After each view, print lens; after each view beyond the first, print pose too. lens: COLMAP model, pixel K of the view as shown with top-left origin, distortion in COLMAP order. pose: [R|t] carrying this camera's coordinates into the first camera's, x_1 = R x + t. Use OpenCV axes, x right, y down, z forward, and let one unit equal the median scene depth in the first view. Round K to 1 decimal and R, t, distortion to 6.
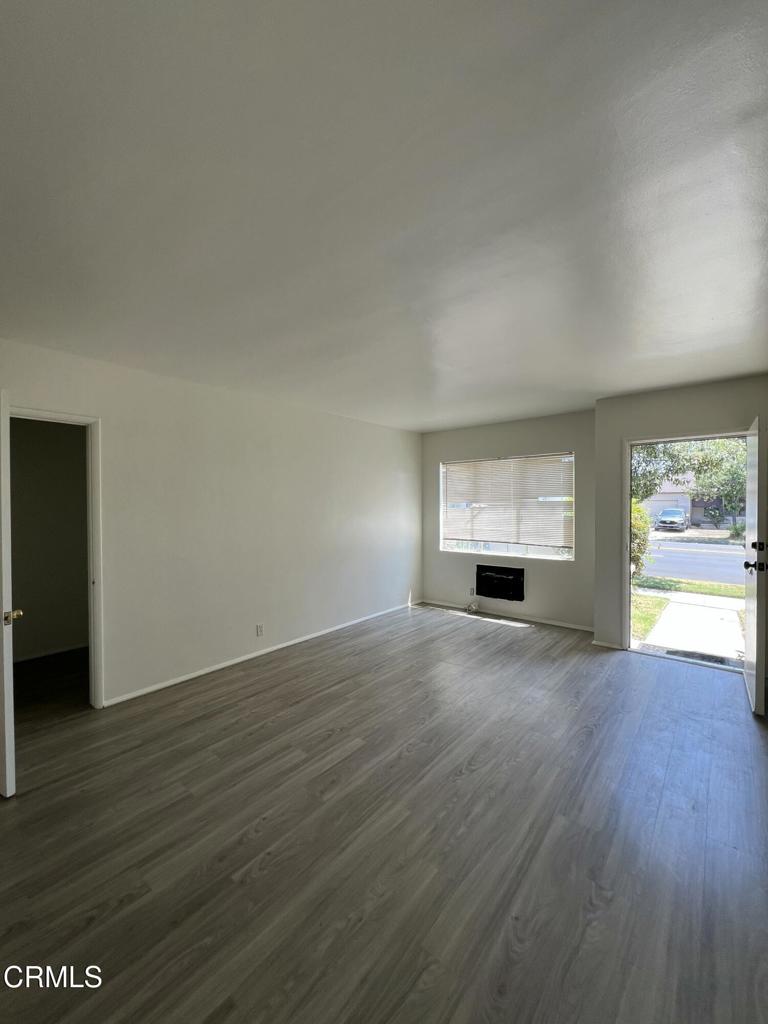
lens RADIAL K [[409.4, 0, 382.8], [0, 409.4, 510.7], [0, 0, 1]] dist [-0.001519, 0.001004]
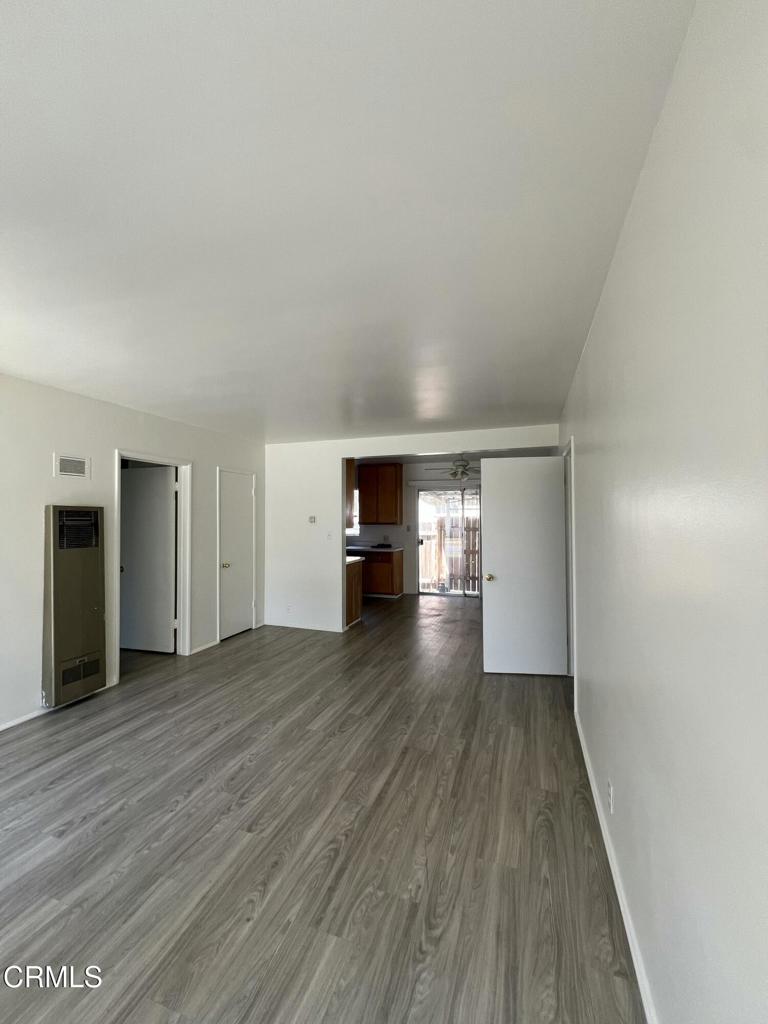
lens RADIAL K [[409.4, 0, 382.8], [0, 409.4, 510.7], [0, 0, 1]] dist [-0.001519, 0.001004]
pose [[-0.938888, 0.003751, -0.344202, 0.121969], [0.002693, 0.999990, 0.003552, -0.037116], [0.344212, 0.002408, -0.938889, 1.757246]]
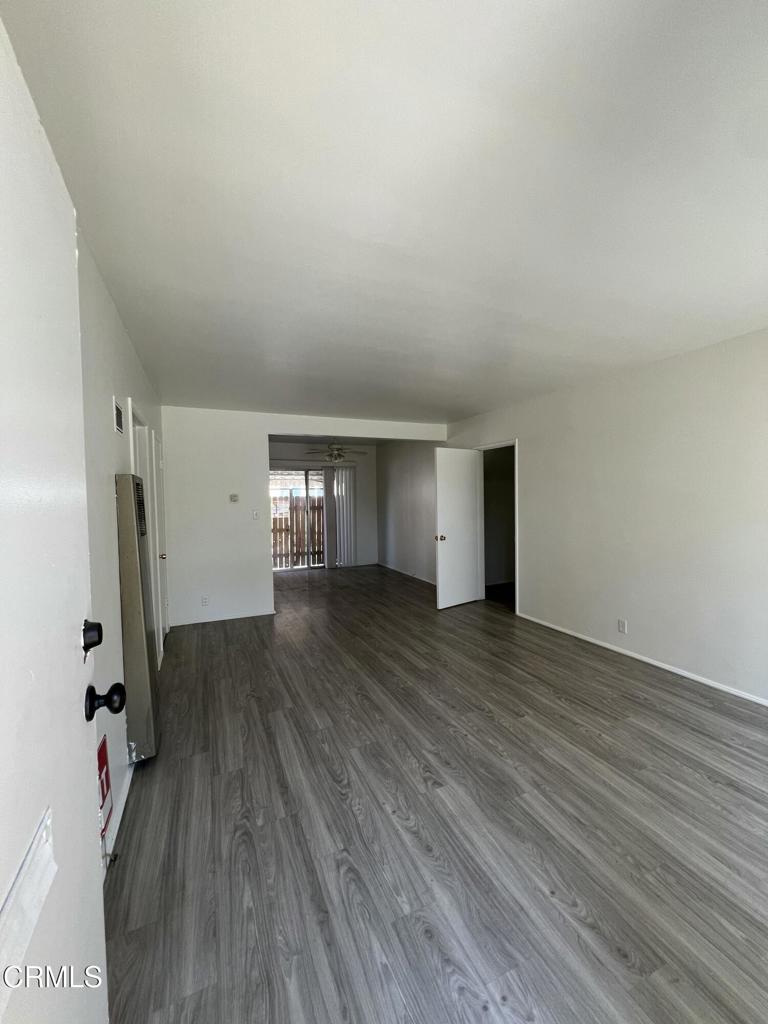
lens RADIAL K [[409.4, 0, 382.8], [0, 409.4, 510.7], [0, 0, 1]] dist [-0.001519, 0.001004]
pose [[-0.442940, 0.043555, -0.895493, 0.984547], [0.002923, 0.998884, 0.047138, -0.016982], [0.896546, 0.018262, -0.442573, 1.206983]]
